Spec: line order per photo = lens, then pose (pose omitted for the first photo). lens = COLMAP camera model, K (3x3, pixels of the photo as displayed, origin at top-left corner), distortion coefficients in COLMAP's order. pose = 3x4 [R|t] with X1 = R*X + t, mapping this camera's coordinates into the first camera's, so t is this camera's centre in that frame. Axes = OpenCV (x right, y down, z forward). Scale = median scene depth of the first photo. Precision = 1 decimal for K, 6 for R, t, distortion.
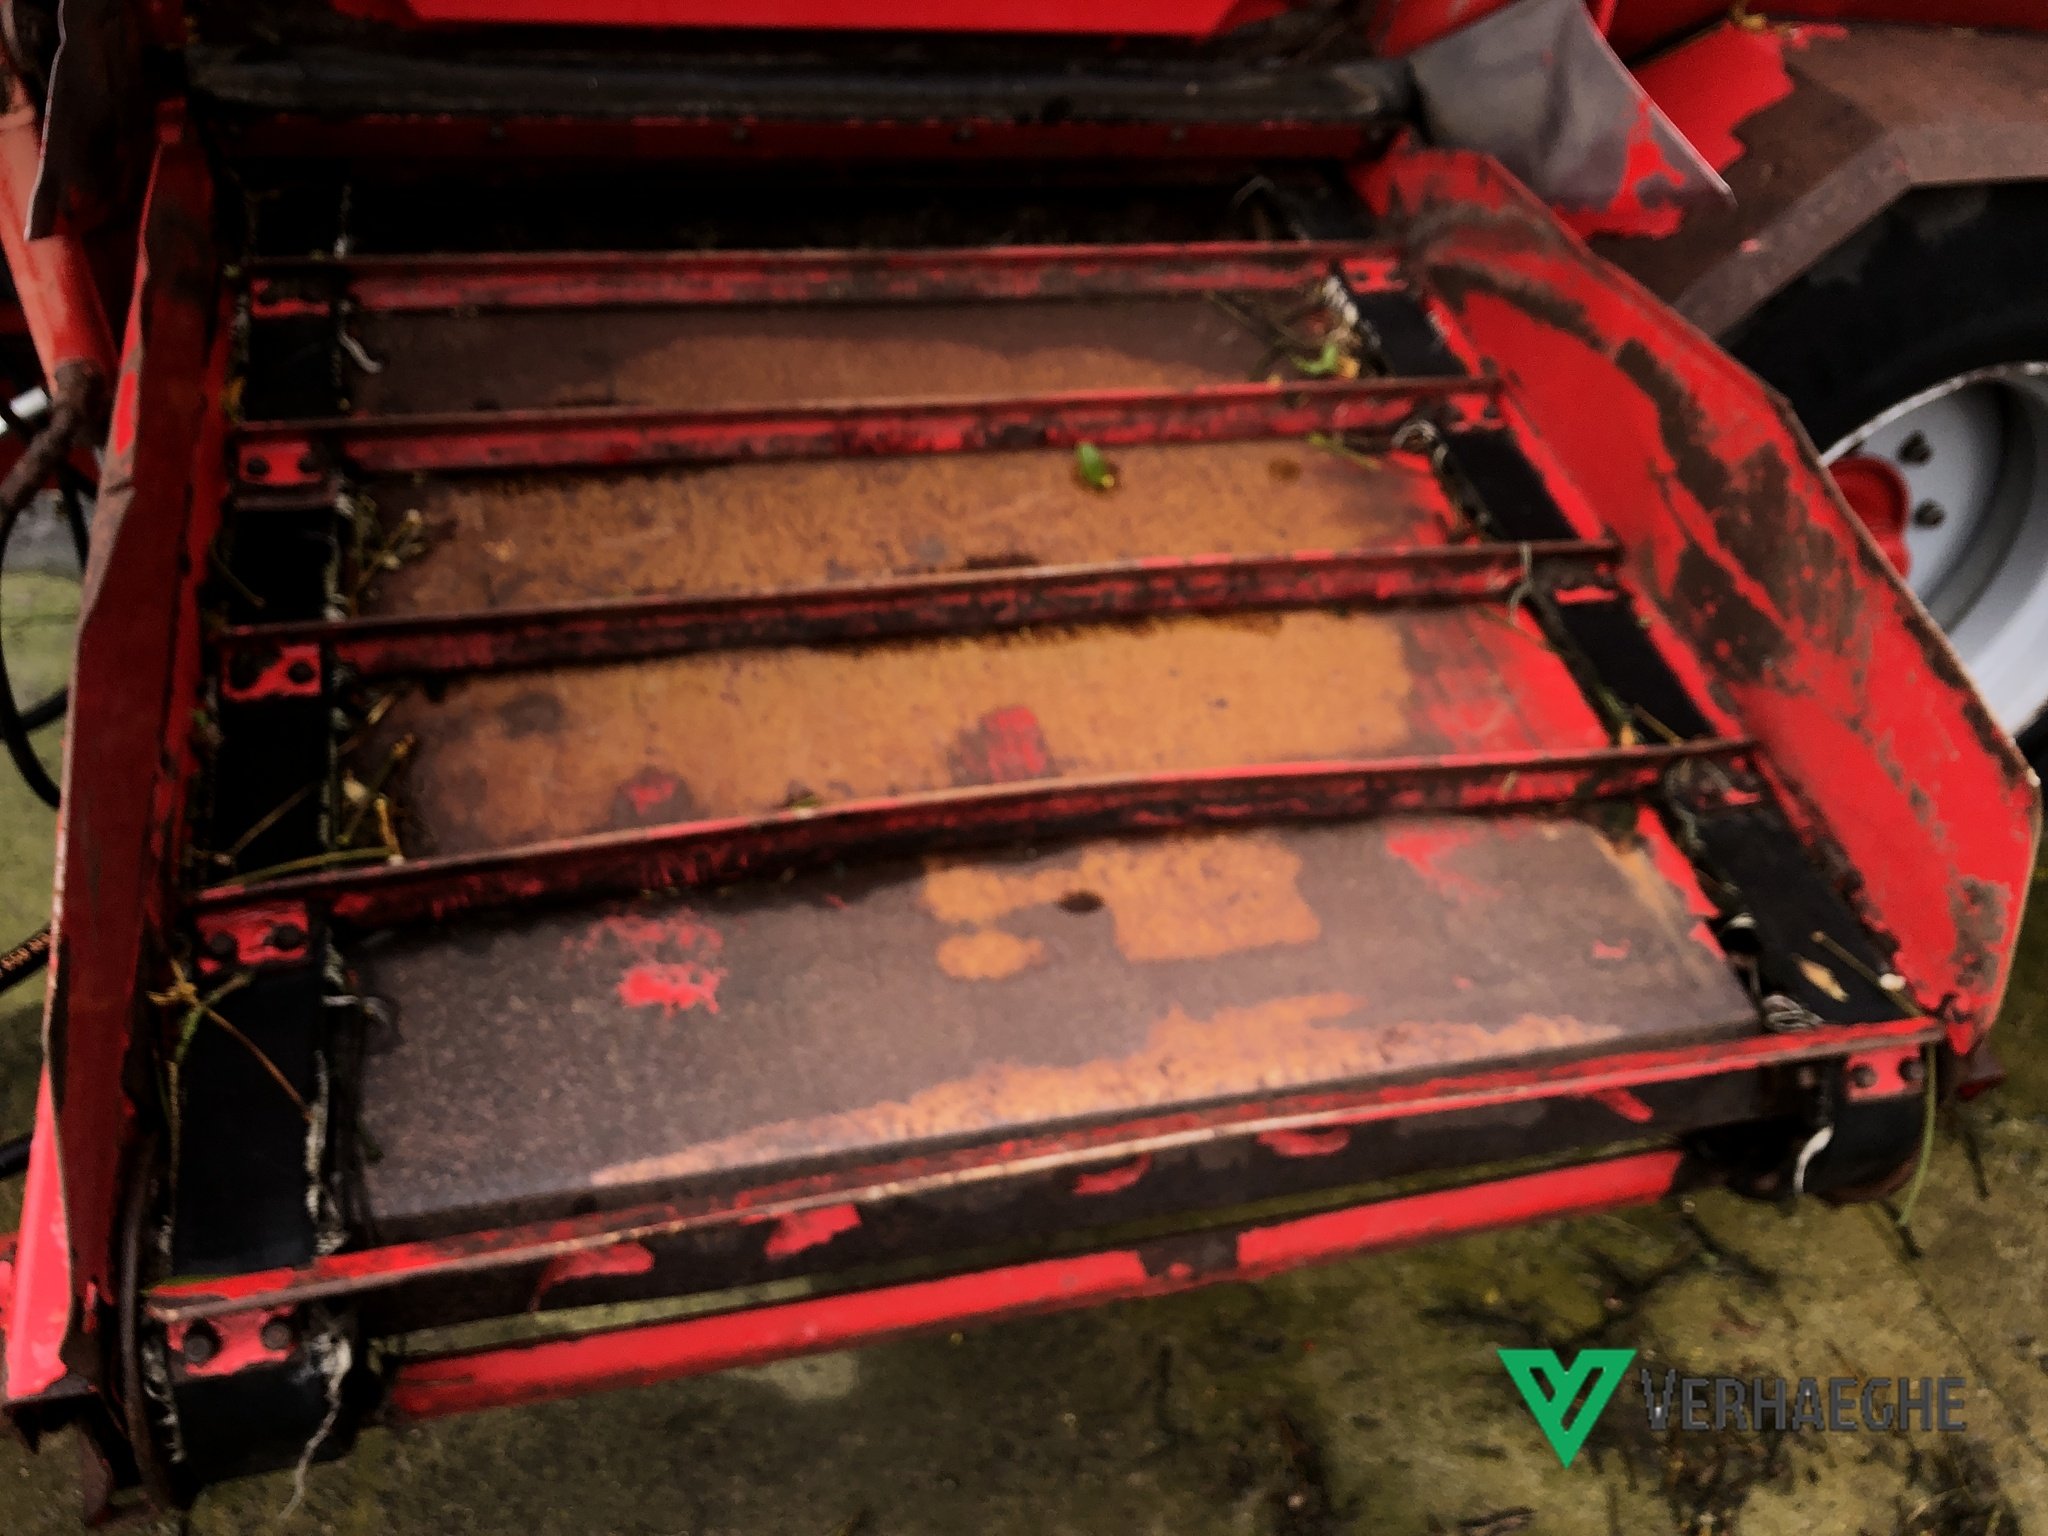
lens RADIAL K [[1650.4, 0, 1024.0], [0, 1650.4, 768.0], [0, 0, 1]] dist [0.055445, -0.070044]
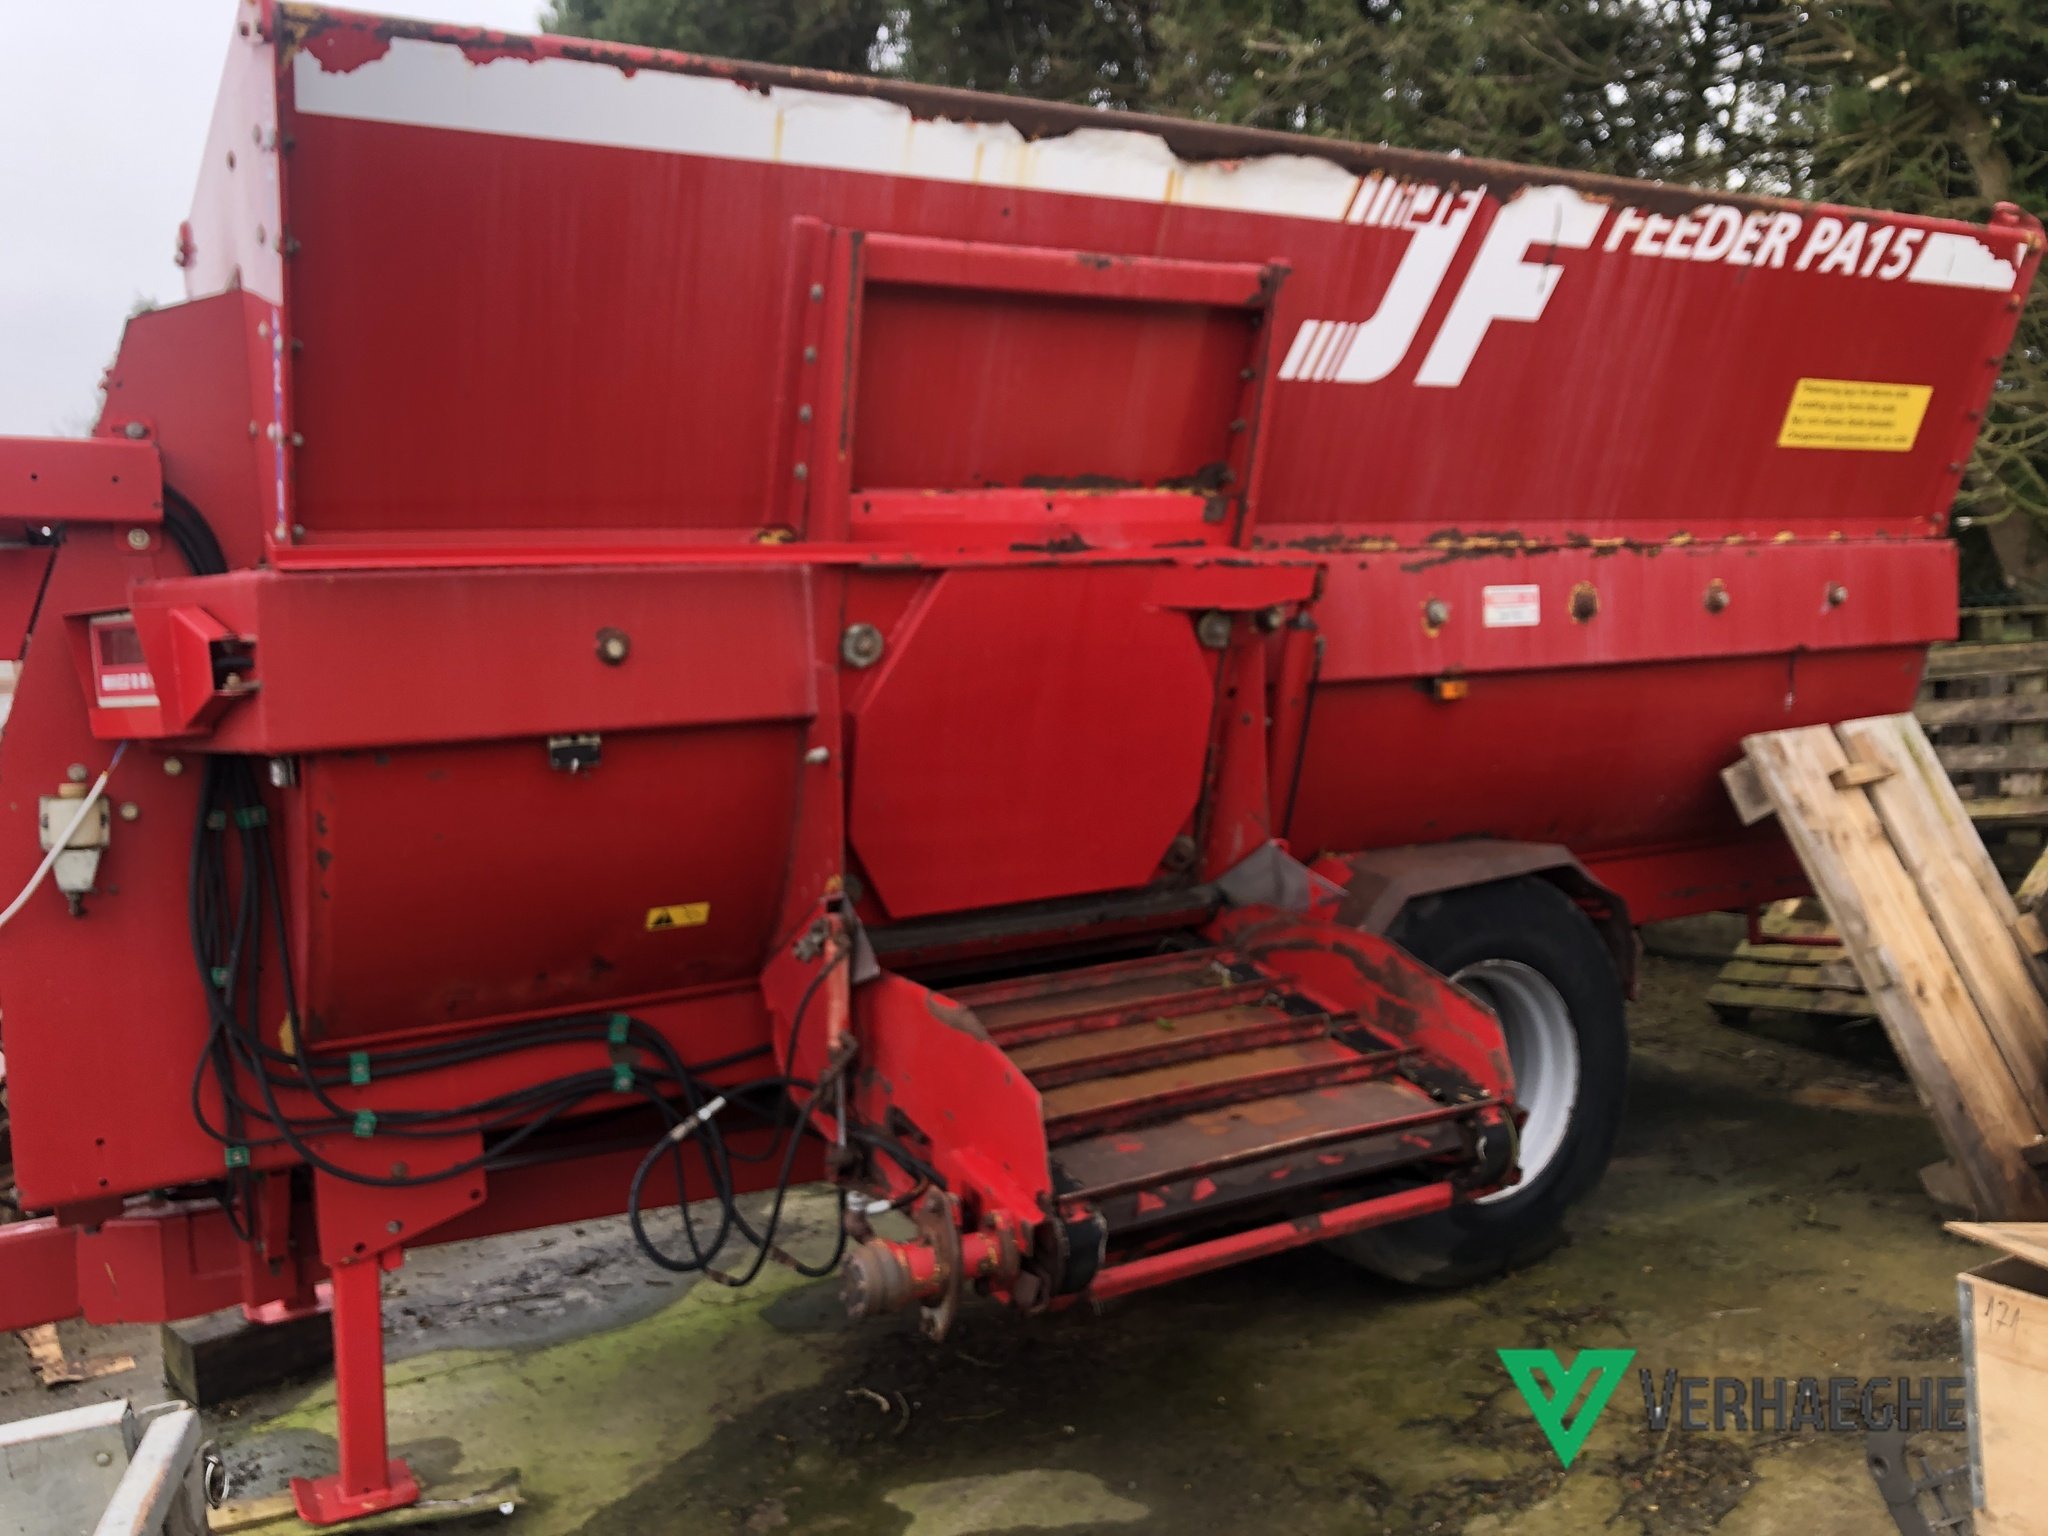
lens RADIAL K [[1650.4, 0, 1024.0], [0, 1650.4, 768.0], [0, 0, 1]] dist [0.055445, -0.070044]
pose [[0.962005, -0.142807, 0.232707, -0.681022], [0.243922, 0.832463, -0.497501, 0.685956], [-0.122674, 0.535361, 0.835668, -1.312313]]
